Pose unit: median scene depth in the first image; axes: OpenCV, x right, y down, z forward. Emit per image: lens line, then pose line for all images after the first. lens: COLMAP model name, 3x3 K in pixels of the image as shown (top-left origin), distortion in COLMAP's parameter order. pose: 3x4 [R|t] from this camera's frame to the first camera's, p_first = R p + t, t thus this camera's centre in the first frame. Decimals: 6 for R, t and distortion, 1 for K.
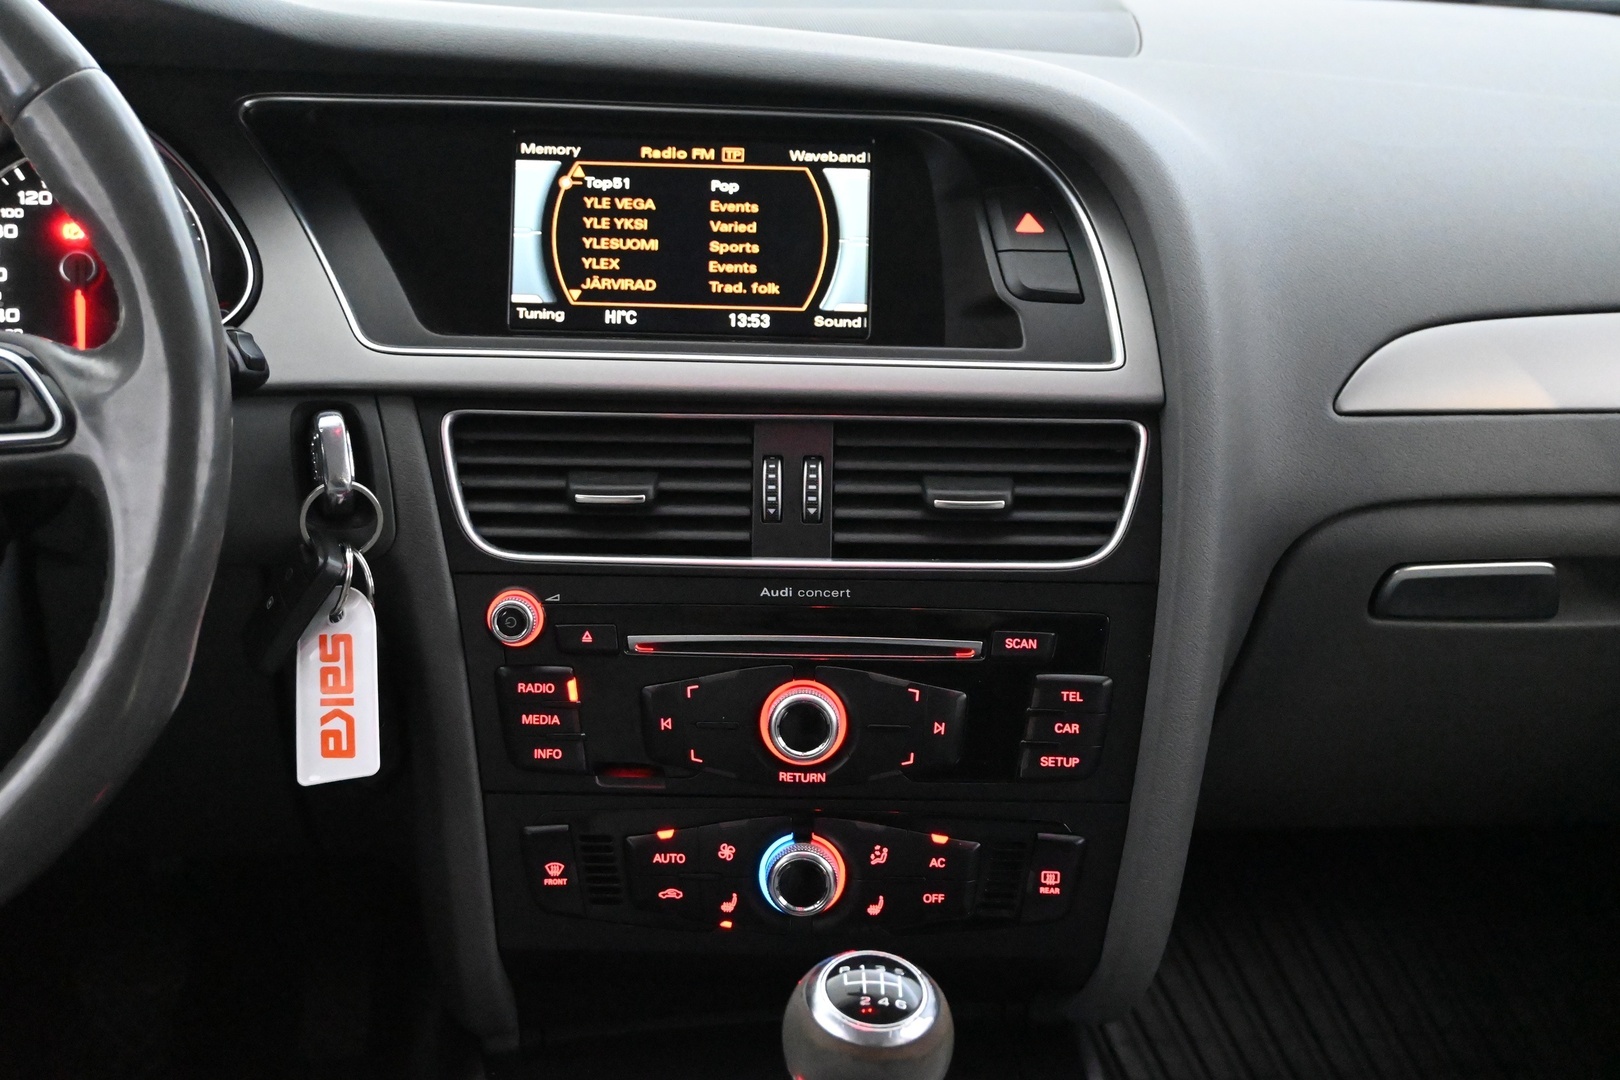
lens RADIAL K [[2235.8, 0, 815.7], [0, 2235.8, 547.6], [0, 0, 1]] dist [0.013894, 0.000000]
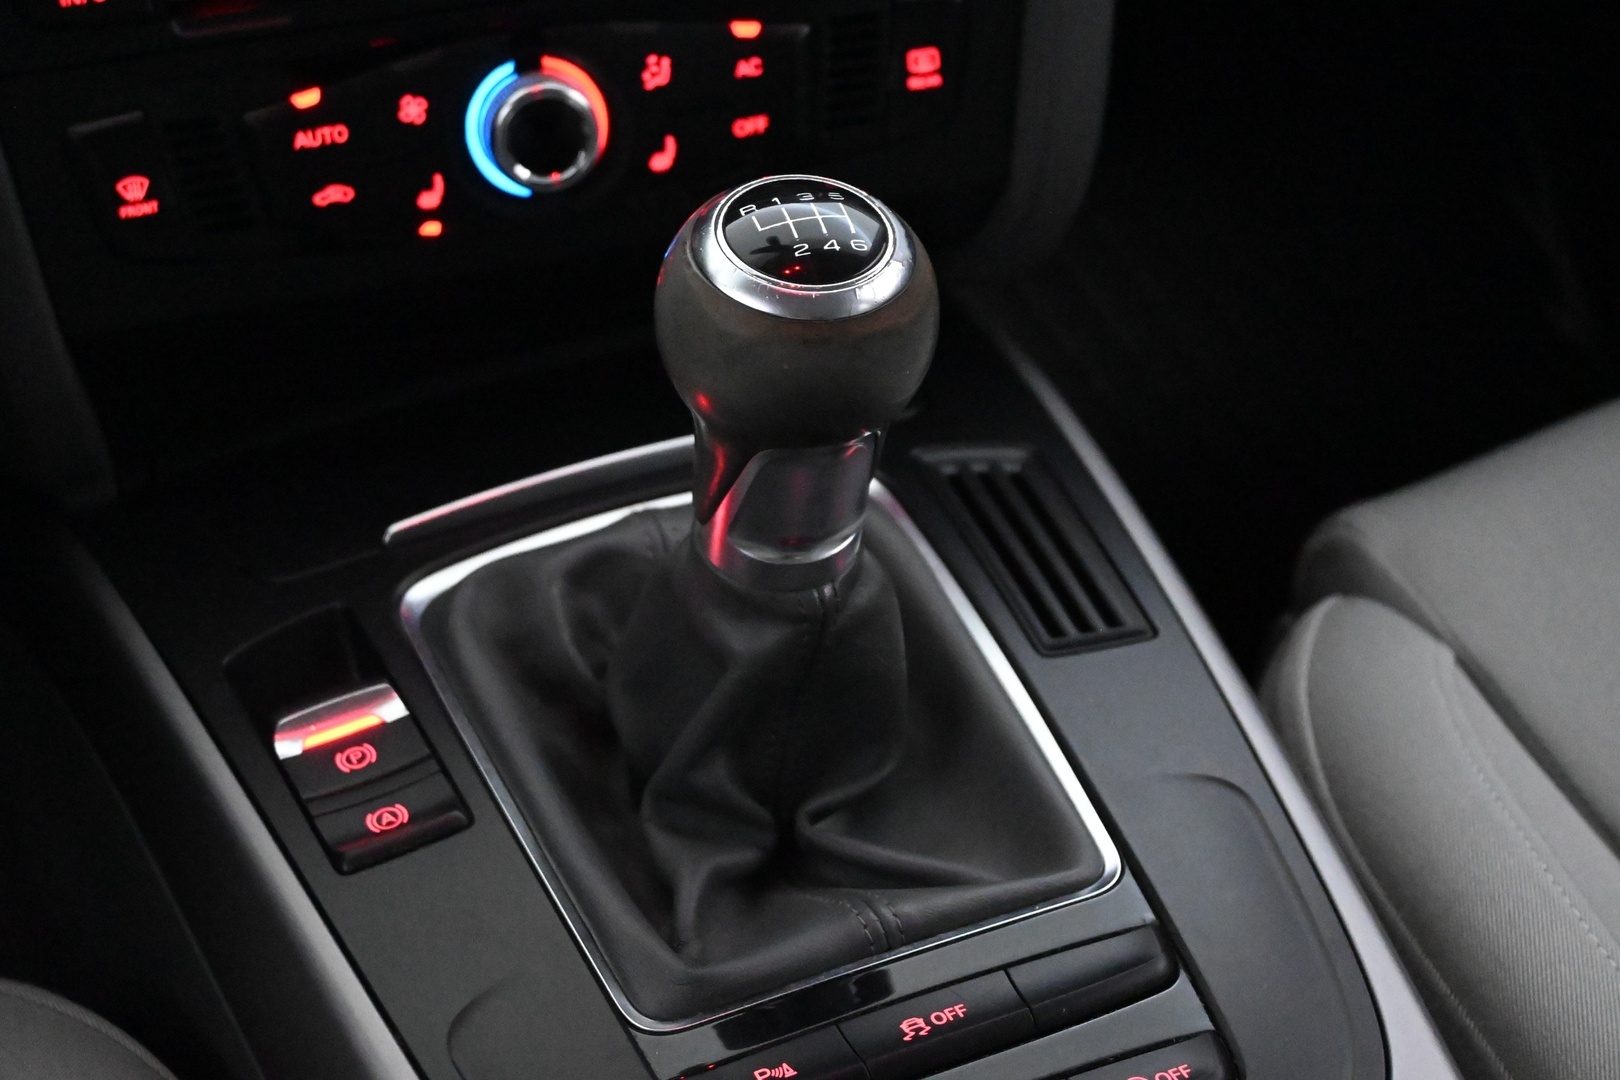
lens RADIAL K [[2815.0, 0, 816.4], [0, 2815.0, 547.6], [0, 0, 1]] dist [-0.001504, 0.000000]
pose [[0.957809, -0.205470, 0.200957, -0.113079], [0.151216, 0.954884, 0.255598, 0.070563], [-0.244408, -0.214426, 0.945667, 0.221751]]
